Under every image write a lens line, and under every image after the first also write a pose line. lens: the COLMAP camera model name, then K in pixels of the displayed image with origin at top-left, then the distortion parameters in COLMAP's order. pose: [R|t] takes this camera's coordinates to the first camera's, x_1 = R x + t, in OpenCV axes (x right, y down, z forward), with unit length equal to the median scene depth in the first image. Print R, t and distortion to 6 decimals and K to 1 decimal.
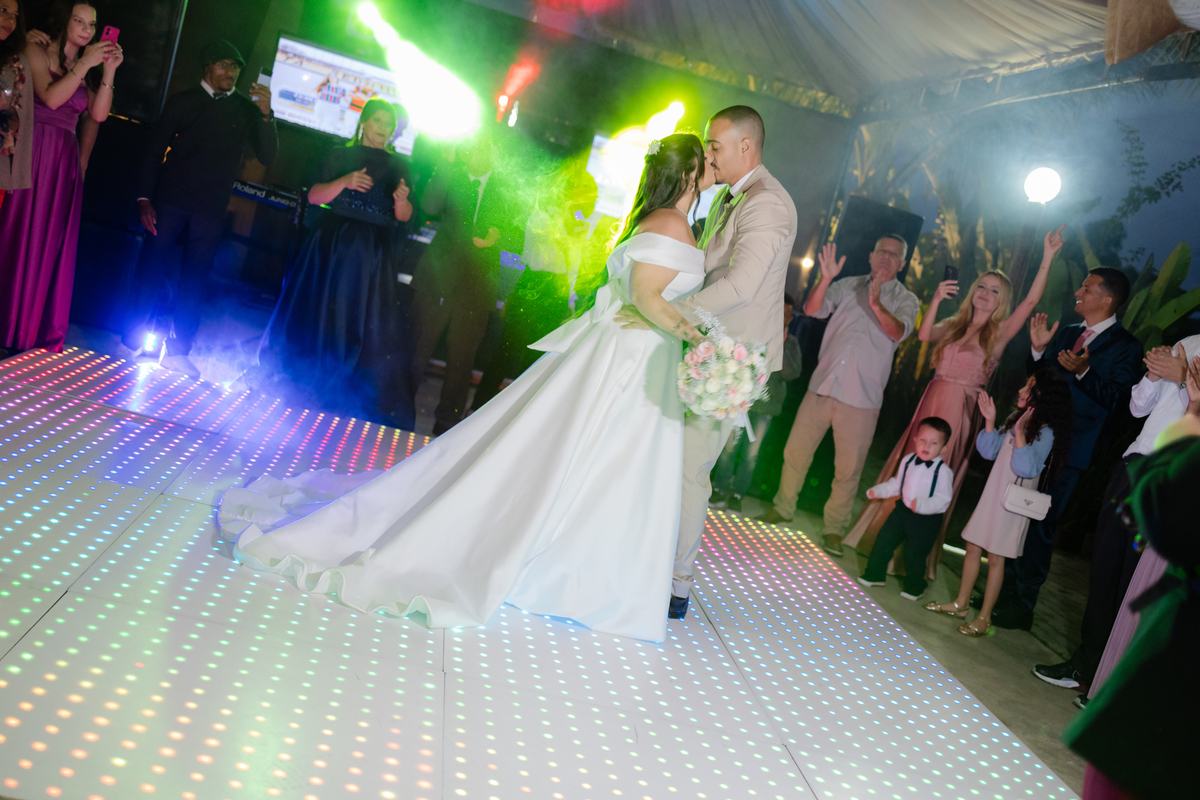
lens RADIAL K [[1229.9, 0, 600.0], [0, 1229.9, 400.0], [0, 0, 1]] dist [0.014529, 0.025349]
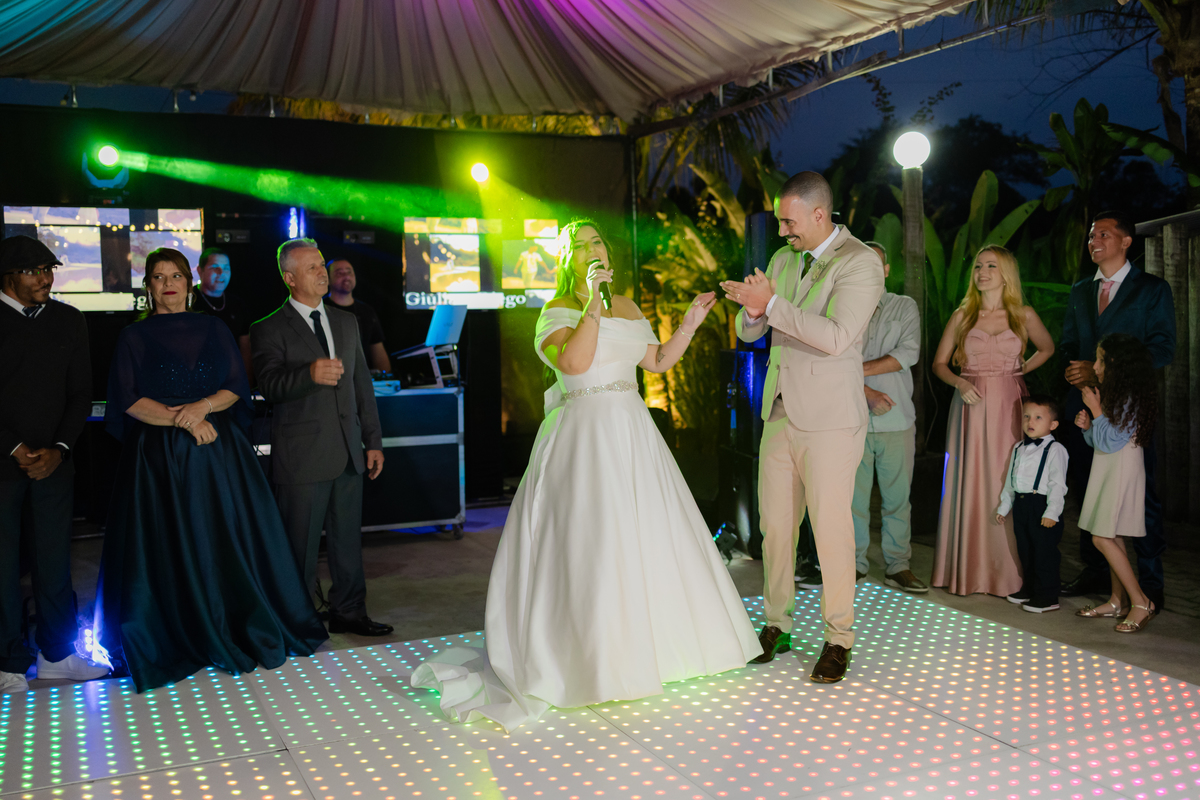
lens RADIAL K [[1225.7, 0, 597.9], [0, 1225.7, 429.3], [0, 0, 1]] dist [0.034626, -0.000661]
pose [[0.907008, -0.312708, 0.282046, -0.197764], [0.312029, 0.948831, 0.048553, -0.086933], [-0.282797, 0.043969, 0.958172, 0.147609]]
